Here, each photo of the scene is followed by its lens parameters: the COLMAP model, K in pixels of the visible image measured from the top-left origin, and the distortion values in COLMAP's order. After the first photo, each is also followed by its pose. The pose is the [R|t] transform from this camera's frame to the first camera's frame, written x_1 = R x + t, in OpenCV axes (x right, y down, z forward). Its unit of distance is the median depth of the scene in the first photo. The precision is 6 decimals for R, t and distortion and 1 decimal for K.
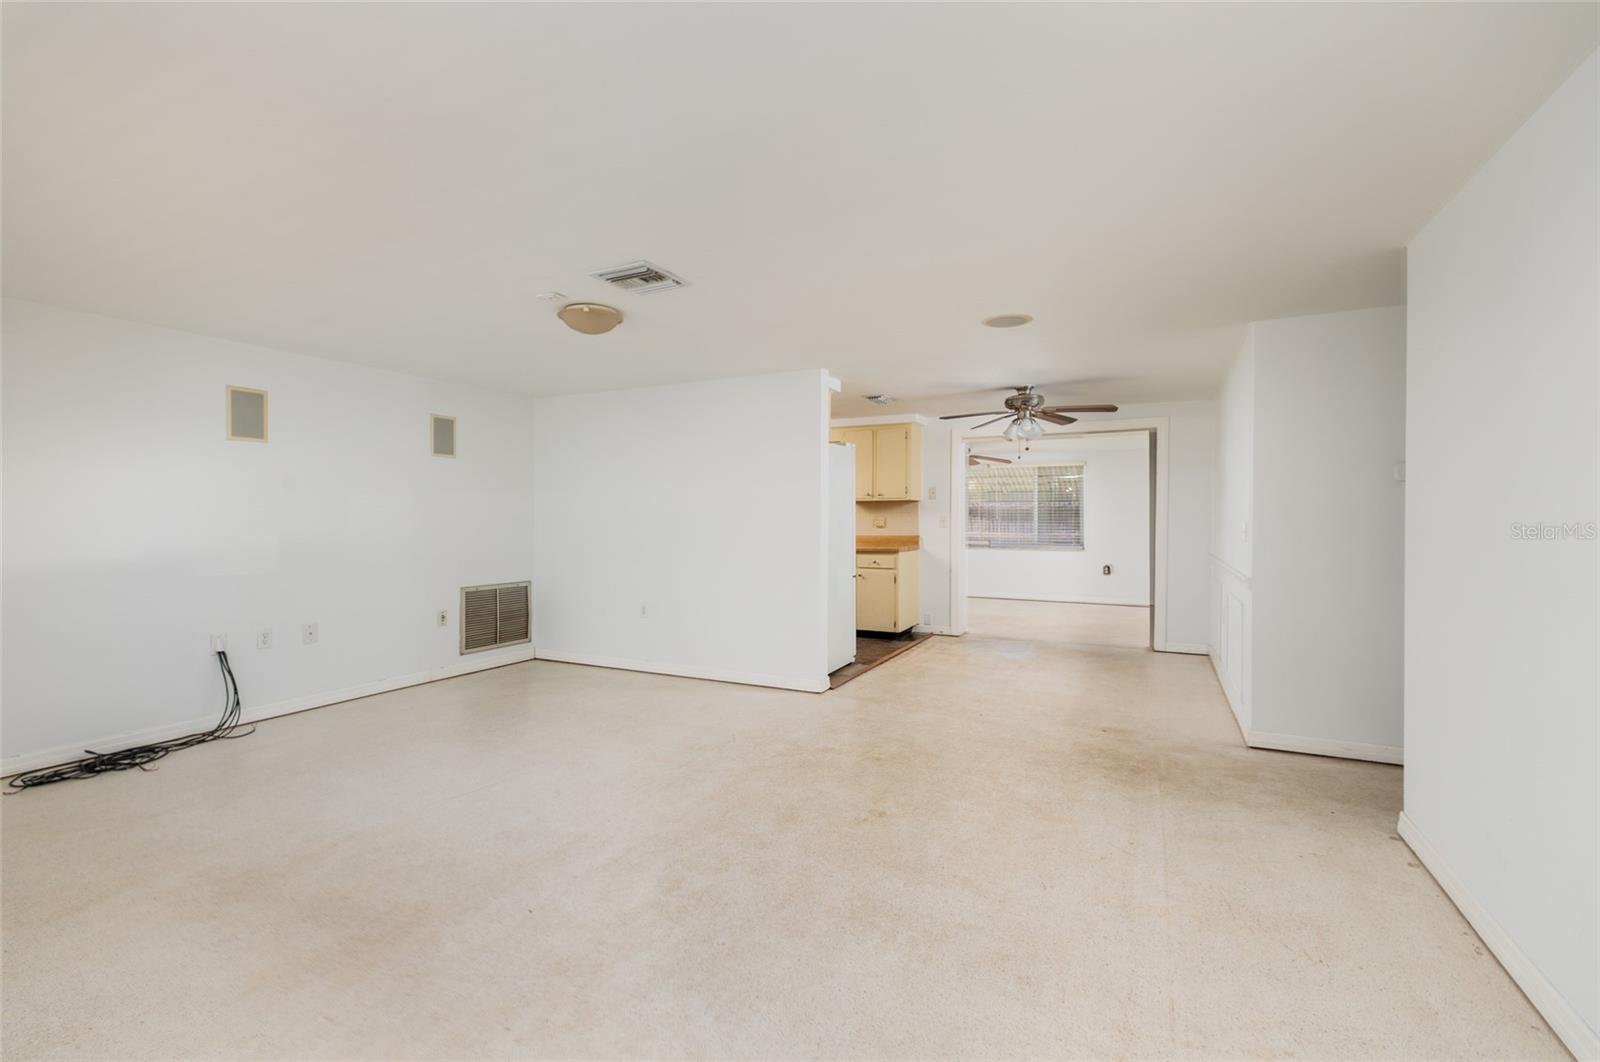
lens RADIAL K [[690.5, 0, 800.0], [0, 690.5, 531.0], [0, 0, 1]] dist [-0.000386, -0.000079]
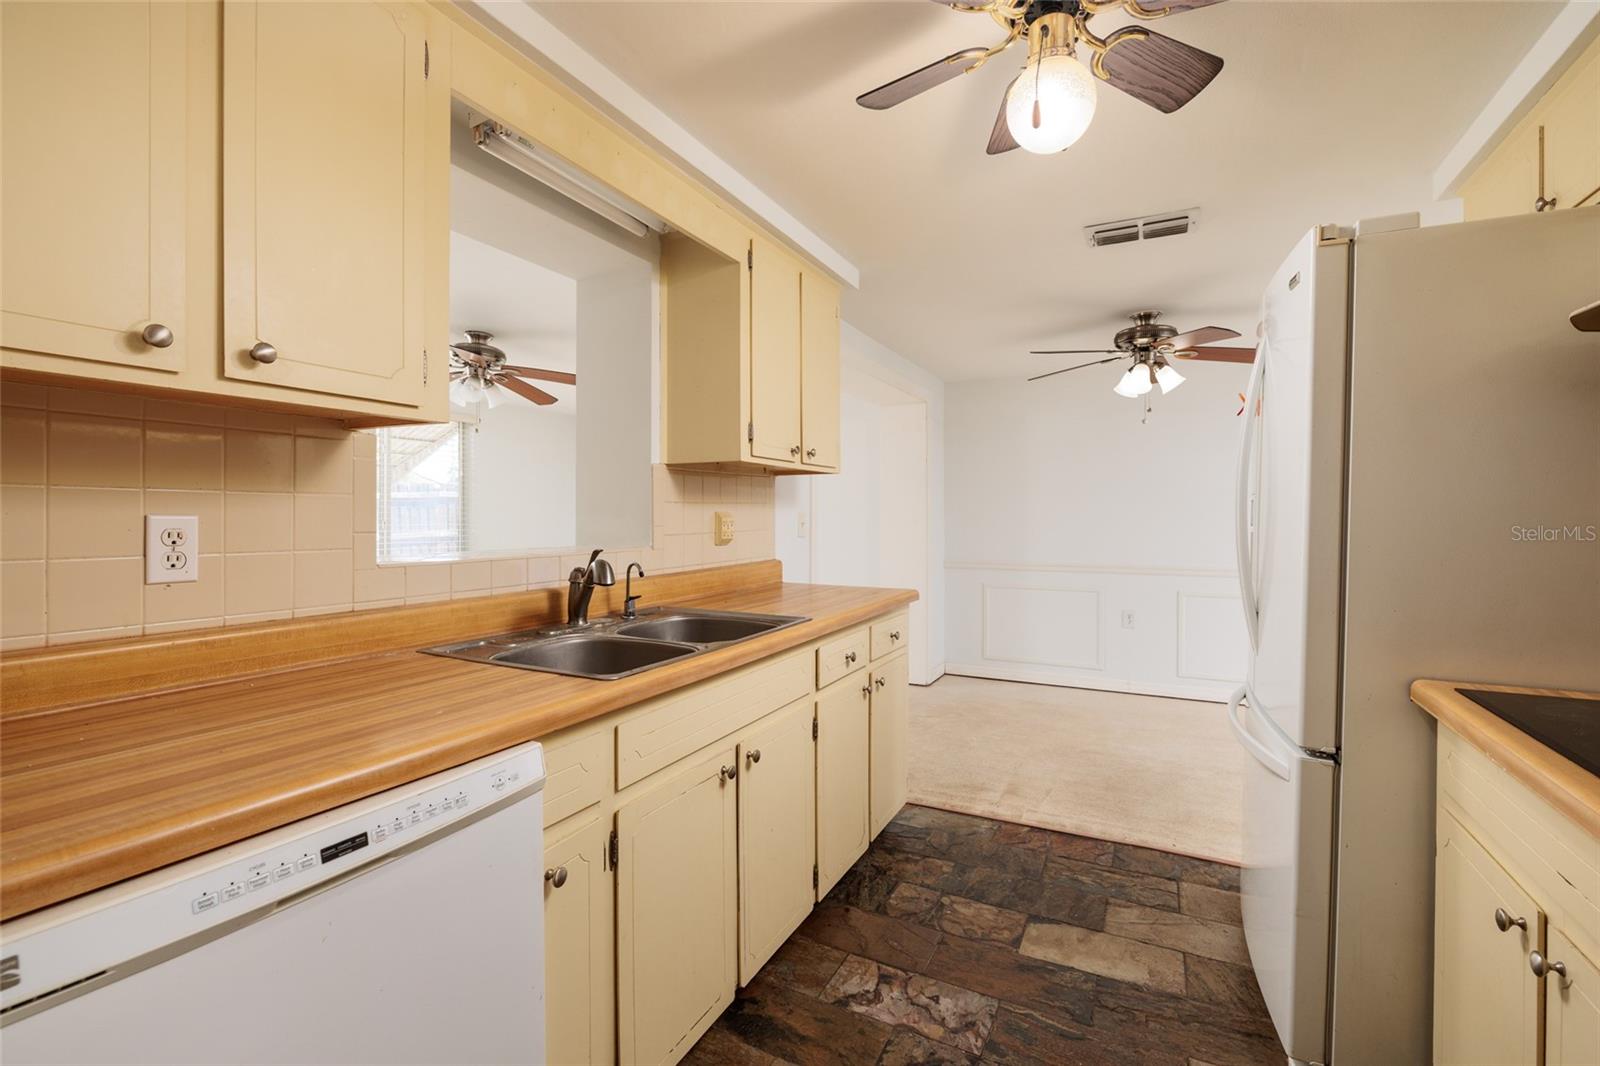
lens RADIAL K [[711.5, 0, 797.9], [0, 711.5, 514.0], [0, 0, 1]] dist [-0.018705, -0.000030]
pose [[0.007156, -0.003920, 0.999967, -0.325384], [0.015493, 0.999873, 0.003809, -0.025901], [-0.999854, 0.015465, 0.007215, 1.258972]]
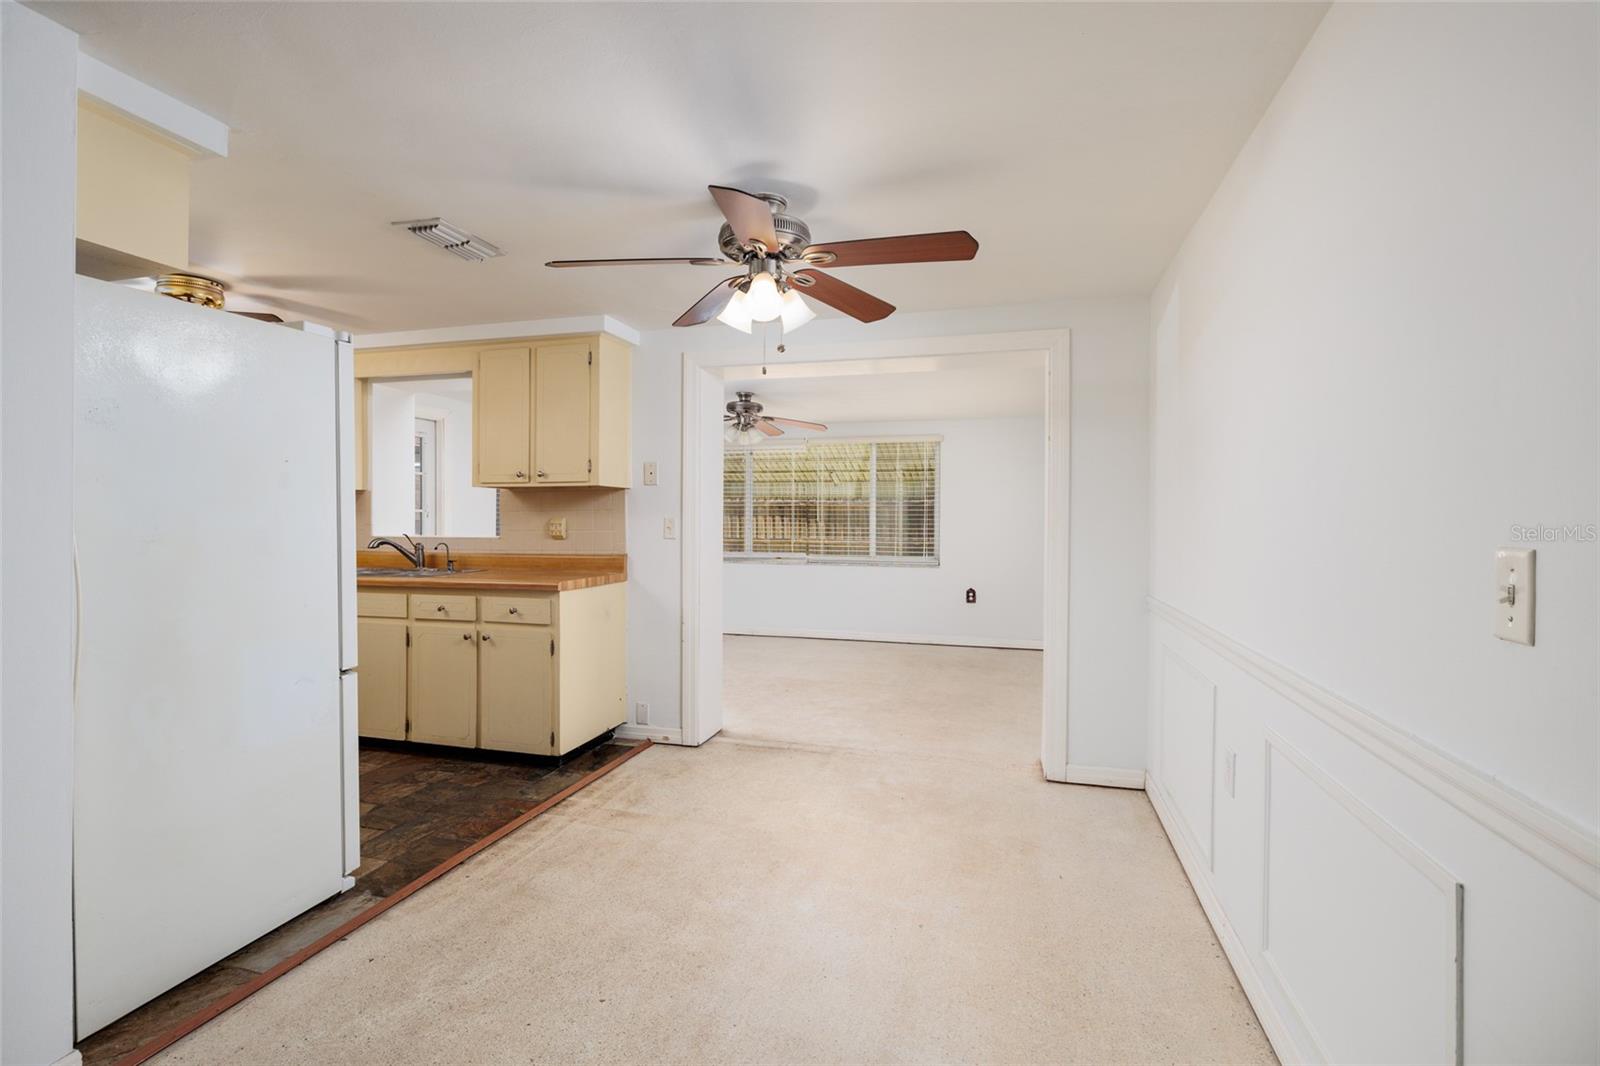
lens RADIAL K [[740.5, 0, 796.8], [0, 740.5, 526.1], [0, 0, 1]] dist [-0.002997, -0.000227]
pose [[0.981683, 0.004551, 0.190468, 0.246009], [-0.002738, 0.999948, -0.009784, -0.012625], [-0.190503, 0.009083, 0.981645, 0.539180]]
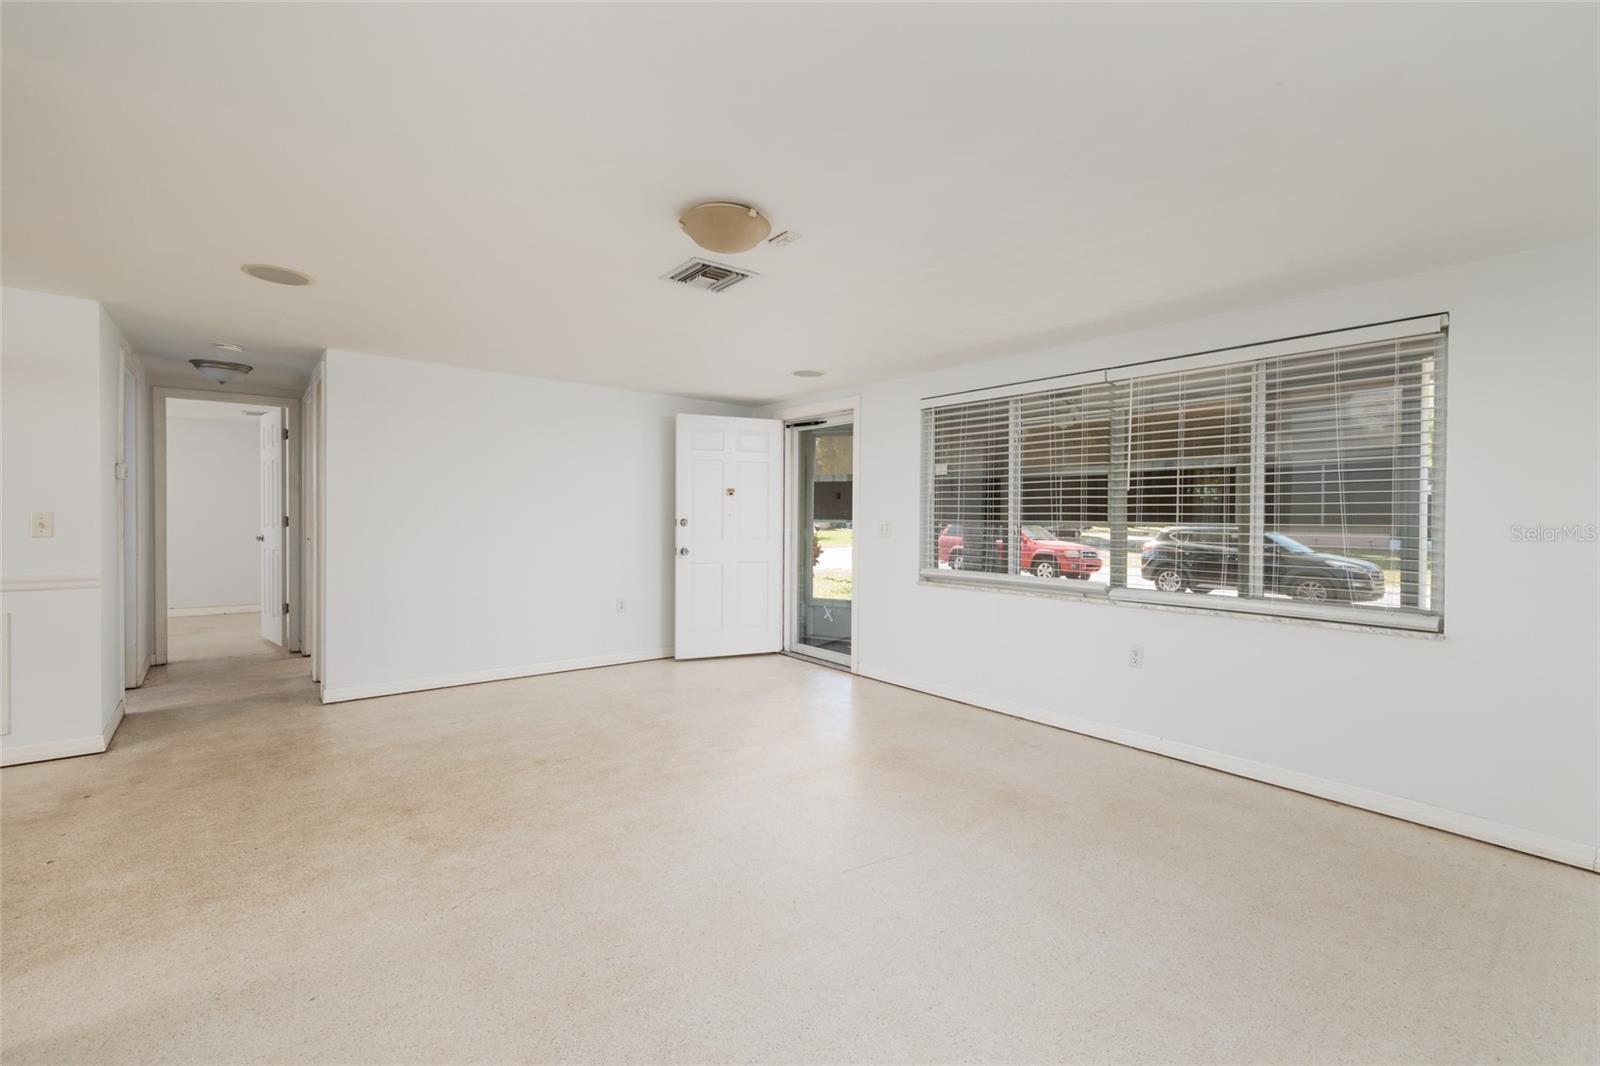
lens RADIAL K [[687.7, 0, 803.8], [0, 687.7, 517.1], [0, 0, 1]] dist [0.001304, -0.000091]
pose [[-0.914961, -0.009533, 0.403429, -0.386194], [-0.003534, 0.999872, 0.015611, -0.017264], [-0.403526, 0.012858, -0.914878, 0.940704]]
